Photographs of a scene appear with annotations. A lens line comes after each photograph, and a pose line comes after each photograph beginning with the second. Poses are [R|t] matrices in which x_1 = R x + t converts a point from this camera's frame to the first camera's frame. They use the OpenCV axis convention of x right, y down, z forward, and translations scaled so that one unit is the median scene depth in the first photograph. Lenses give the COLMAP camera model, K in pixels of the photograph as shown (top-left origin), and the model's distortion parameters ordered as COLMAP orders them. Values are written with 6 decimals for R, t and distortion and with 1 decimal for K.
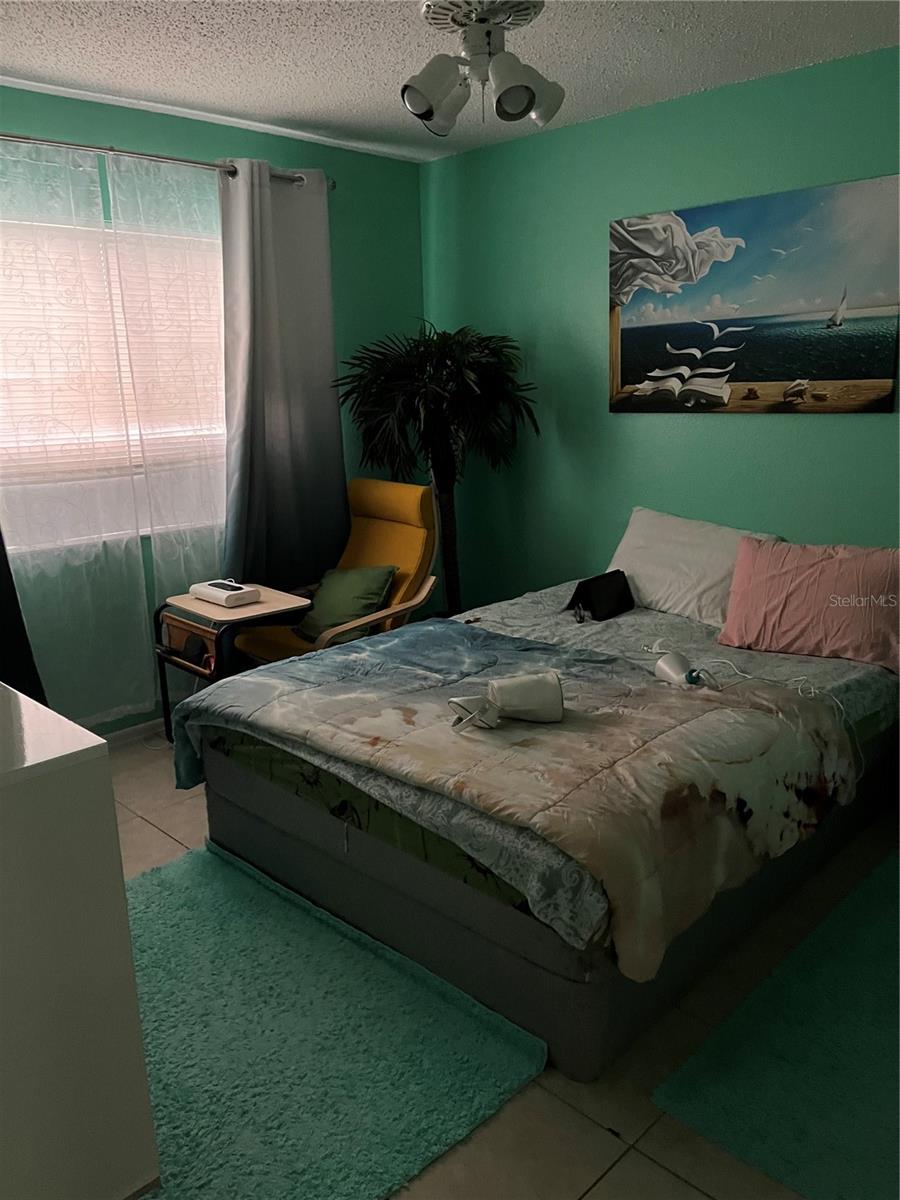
lens RADIAL K [[922.5, 0, 455.2], [0, 922.5, 600.1], [0, 0, 1]] dist [0.066595, 0.000418]
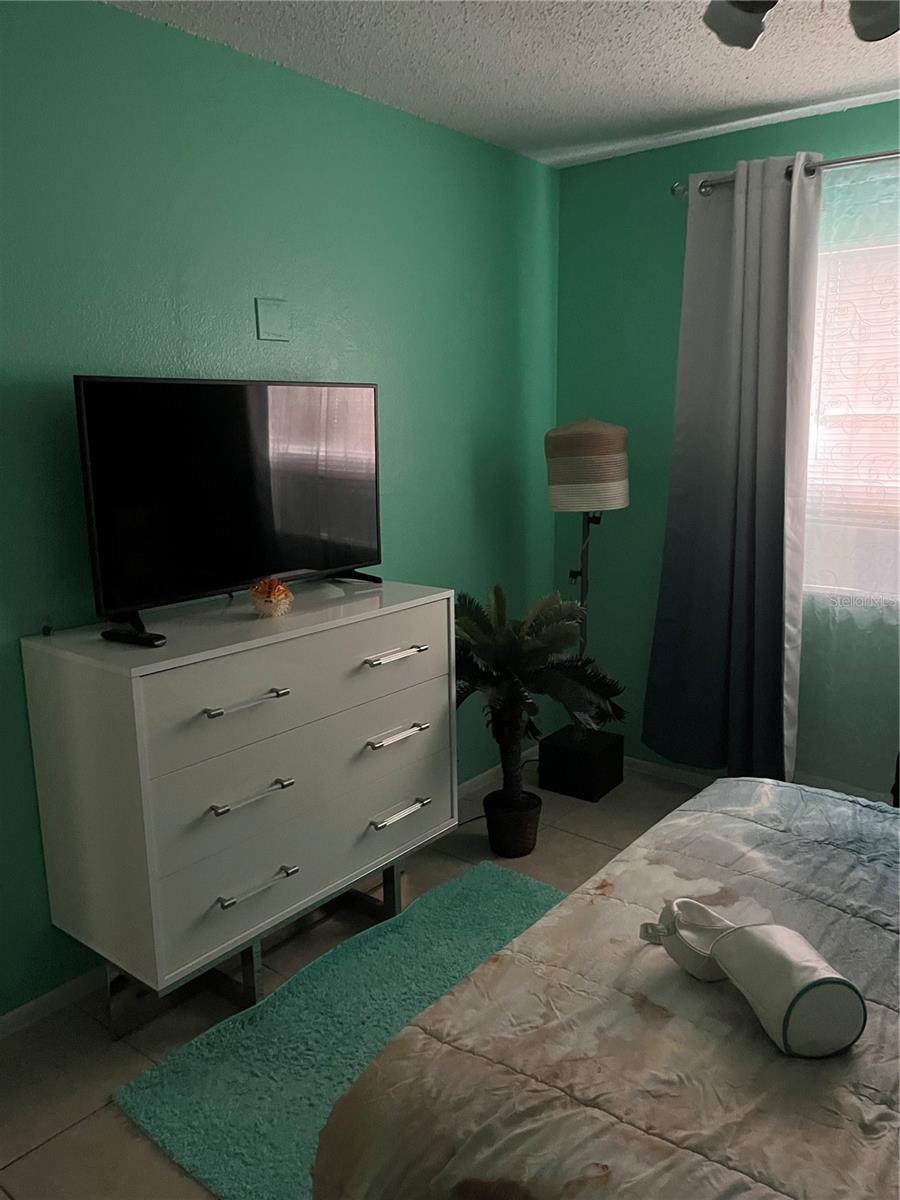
lens RADIAL K [[922.5, 0, 455.8], [0, 922.5, 598.7], [0, 0, 1]] dist [0.066595, 0.000418]
pose [[0.124283, 0.223319, -0.966790, 0.524414], [-0.239282, 0.952334, 0.189220, -0.171718], [0.962963, 0.207818, 0.171795, 0.597487]]
